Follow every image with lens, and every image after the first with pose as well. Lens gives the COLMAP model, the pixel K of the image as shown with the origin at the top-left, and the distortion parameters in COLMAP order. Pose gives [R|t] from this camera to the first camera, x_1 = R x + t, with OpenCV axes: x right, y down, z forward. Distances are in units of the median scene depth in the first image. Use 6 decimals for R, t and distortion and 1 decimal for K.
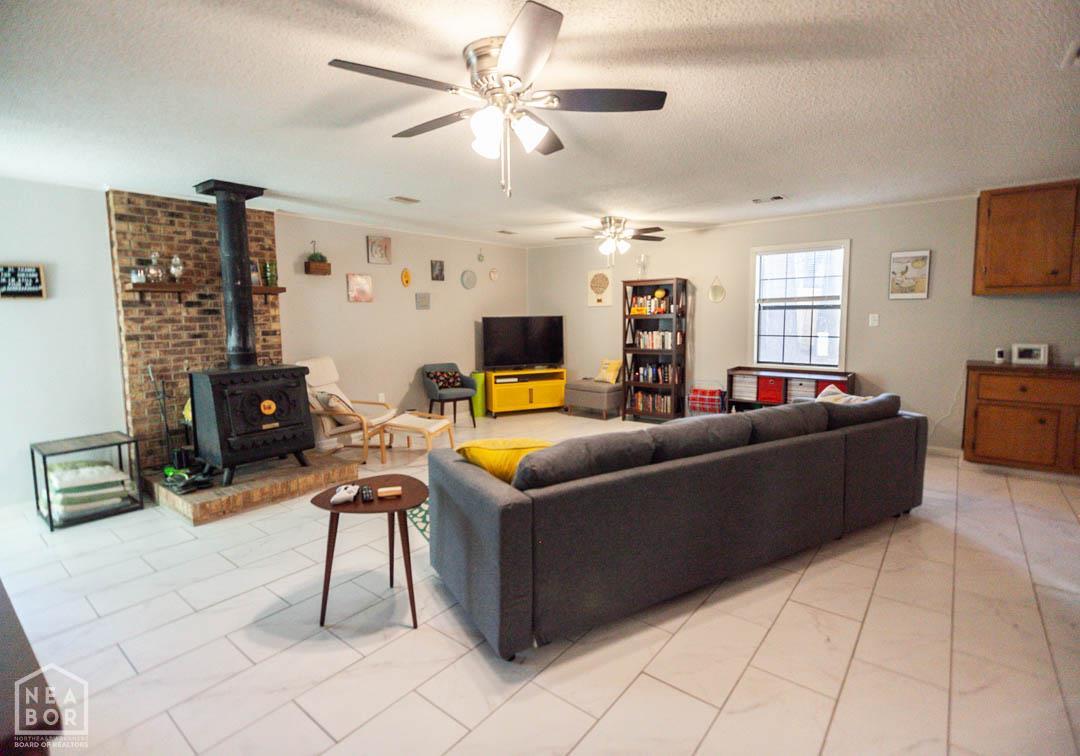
lens RADIAL K [[521.7, 0, 539.3], [0, 521.7, 367.9], [0, 0, 1]] dist [-0.001546, -0.000361]
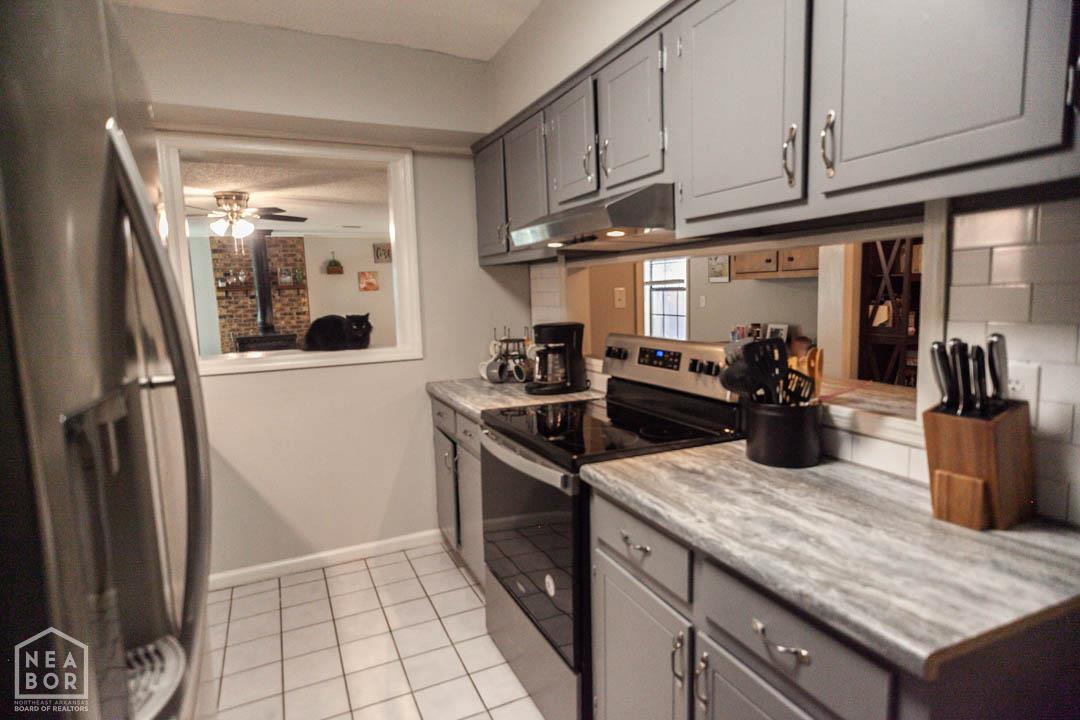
lens RADIAL K [[582.4, 0, 540.3], [0, 582.4, 363.5], [0, 0, 1]] dist [0.003566, 0.000327]
pose [[0.901013, 0.037487, -0.432170, 1.005068], [-0.021593, 0.998900, 0.041627, -0.003371], [0.433255, -0.028174, 0.900831, -0.321769]]
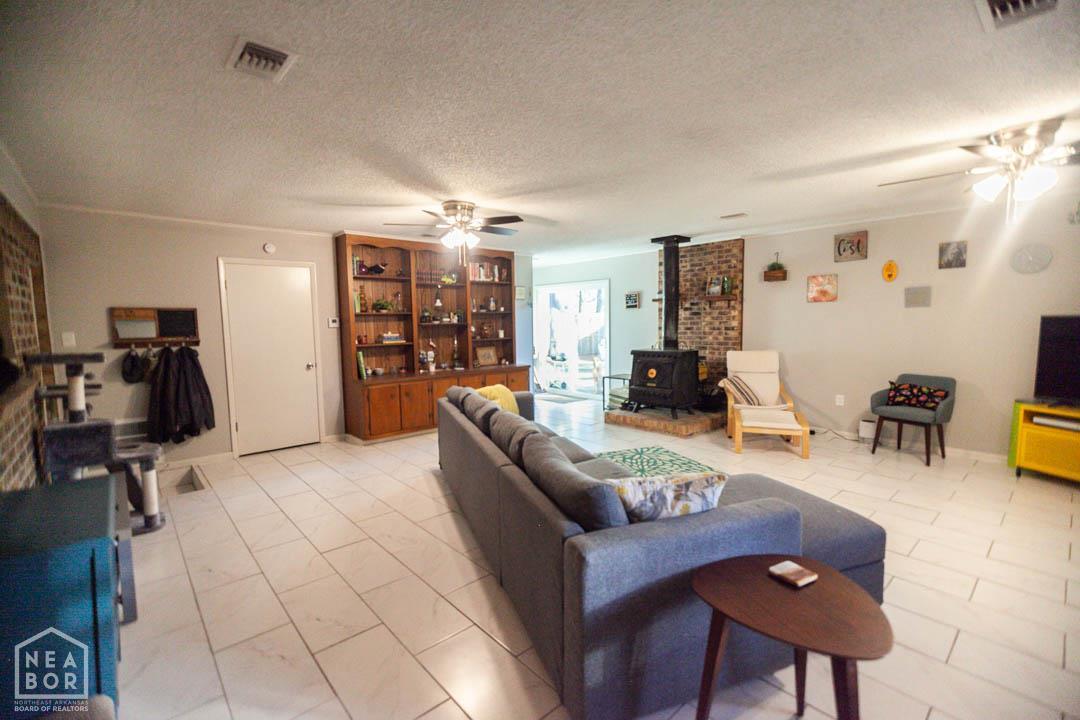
lens RADIAL K [[476.4, 0, 537.3], [0, 476.4, 360.4], [0, 0, 1]] dist [0.002896, 0.000105]
pose [[-0.174435, 0.097948, -0.979785, 0.883134], [-0.084572, 0.989873, 0.114013, -0.091629], [0.981030, 0.102750, -0.164385, 0.785320]]
